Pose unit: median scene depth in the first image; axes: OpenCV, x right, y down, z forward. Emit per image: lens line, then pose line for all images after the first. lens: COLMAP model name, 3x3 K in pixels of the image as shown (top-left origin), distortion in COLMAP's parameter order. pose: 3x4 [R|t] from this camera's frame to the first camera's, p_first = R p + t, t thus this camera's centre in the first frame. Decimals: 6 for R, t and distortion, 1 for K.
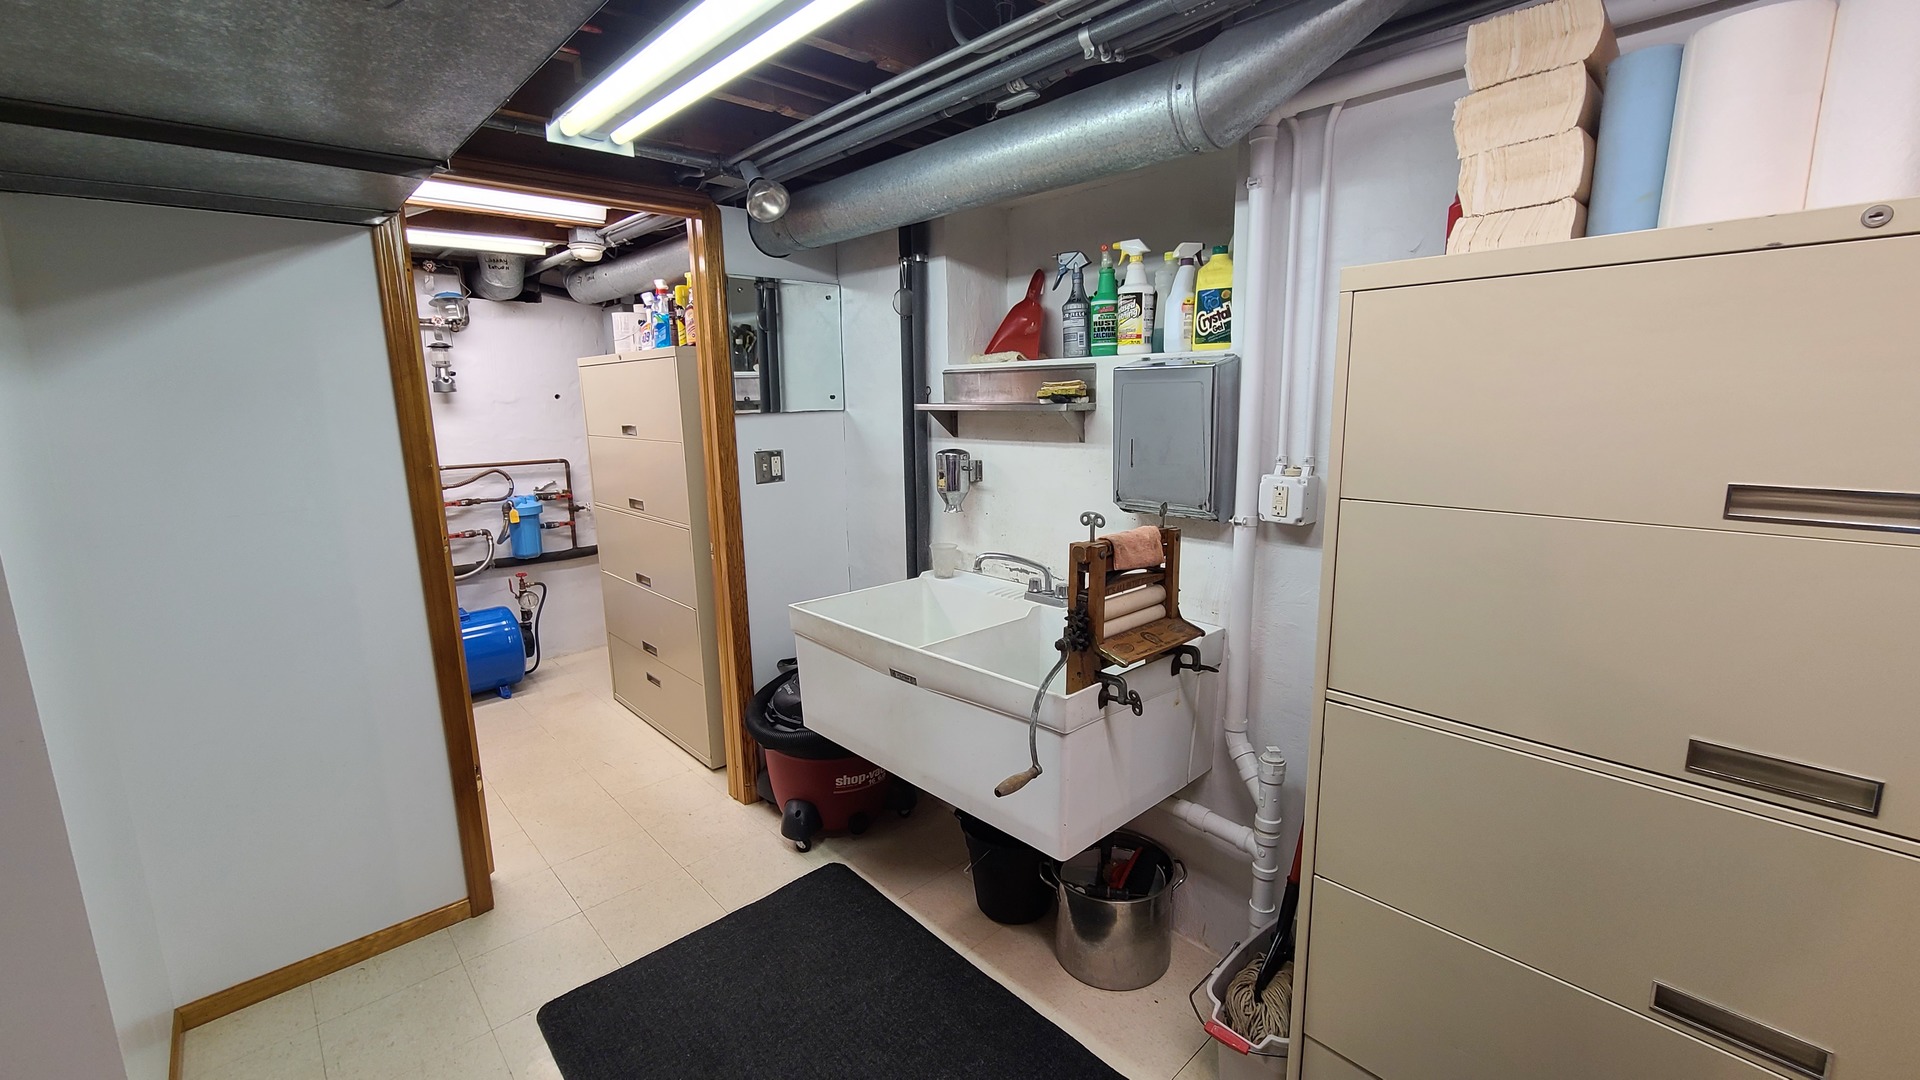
lens RADIAL K [[791.4, 0, 966.0], [0, 791.4, 535.3], [0, 0, 1]] dist [-0.000996, -0.000031]
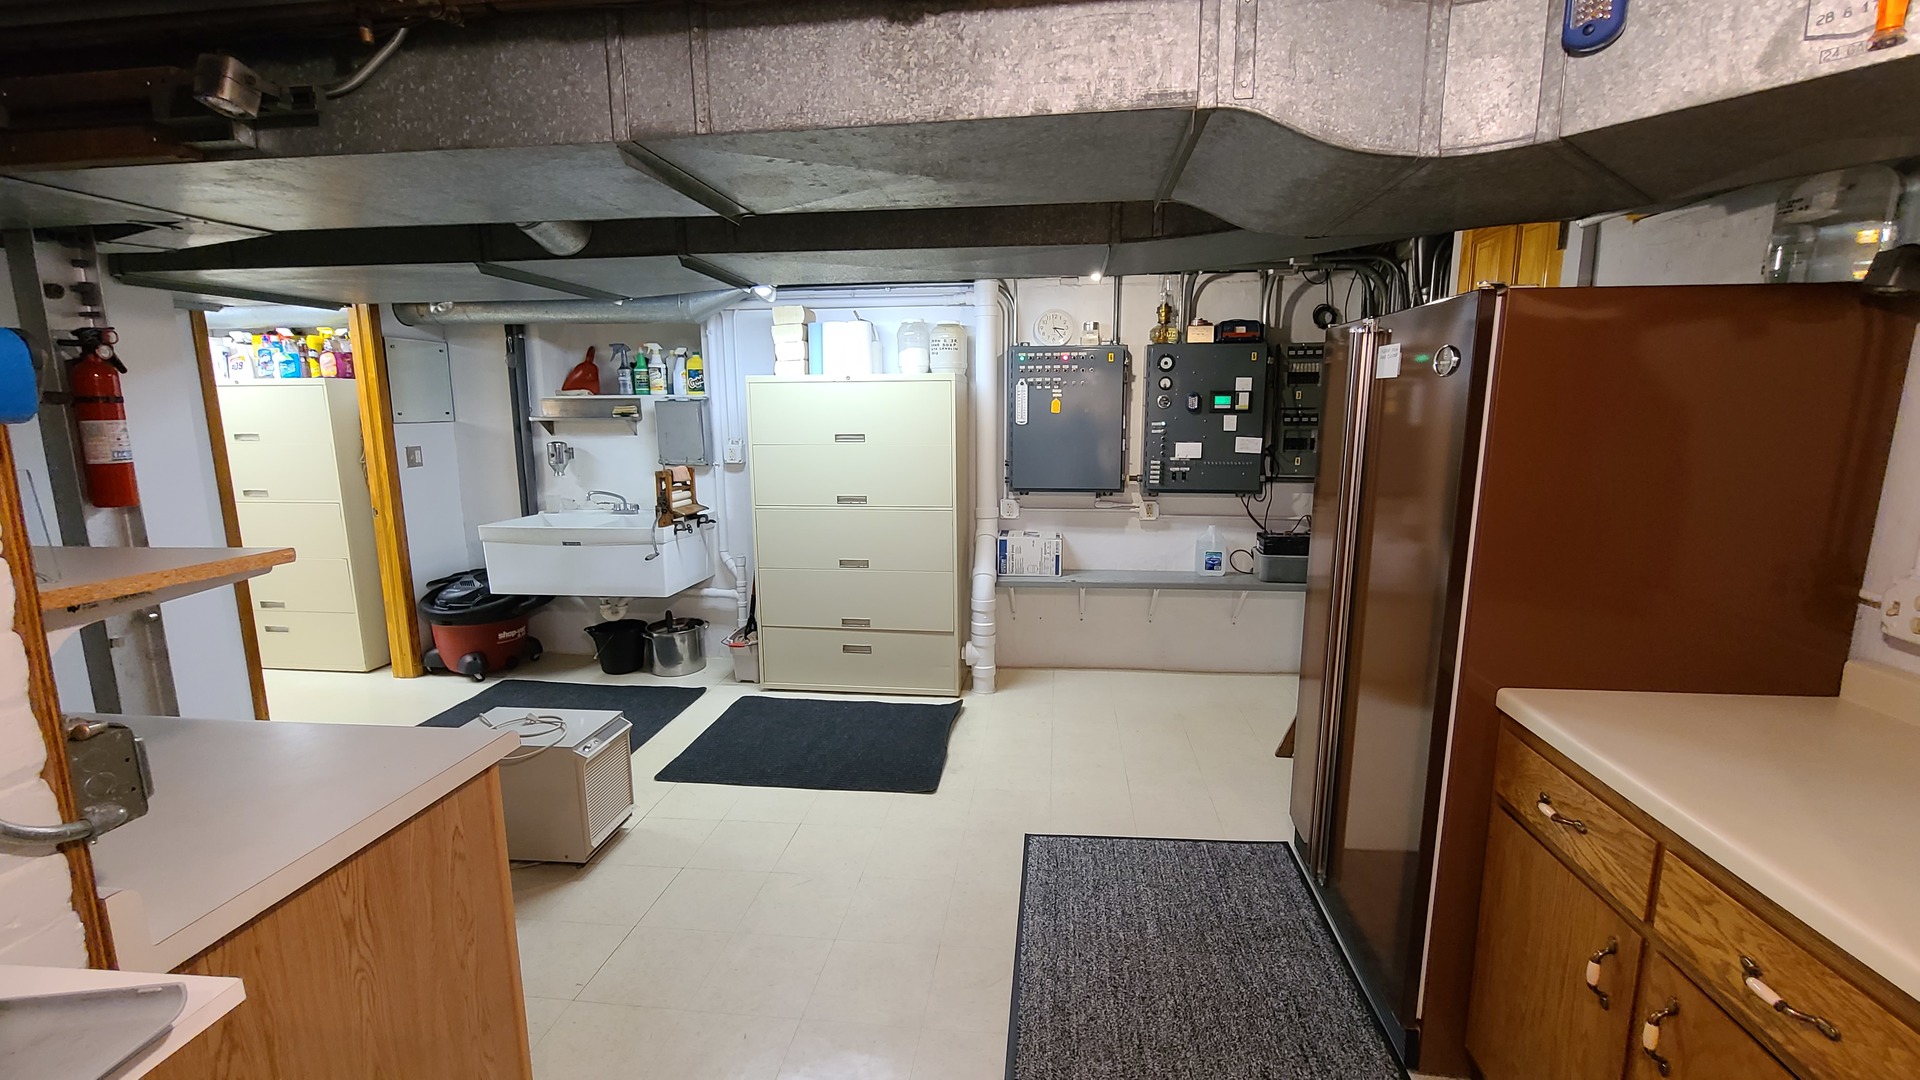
lens RADIAL K [[791.4, 0, 966.0], [0, 791.4, 535.3], [0, 0, 1]] dist [-0.000996, -0.000031]
pose [[0.763684, -0.090385, 0.639232, -0.578659], [0.108363, 0.994050, 0.011095, 0.229068], [-0.636431, 0.060796, 0.768934, -1.211804]]
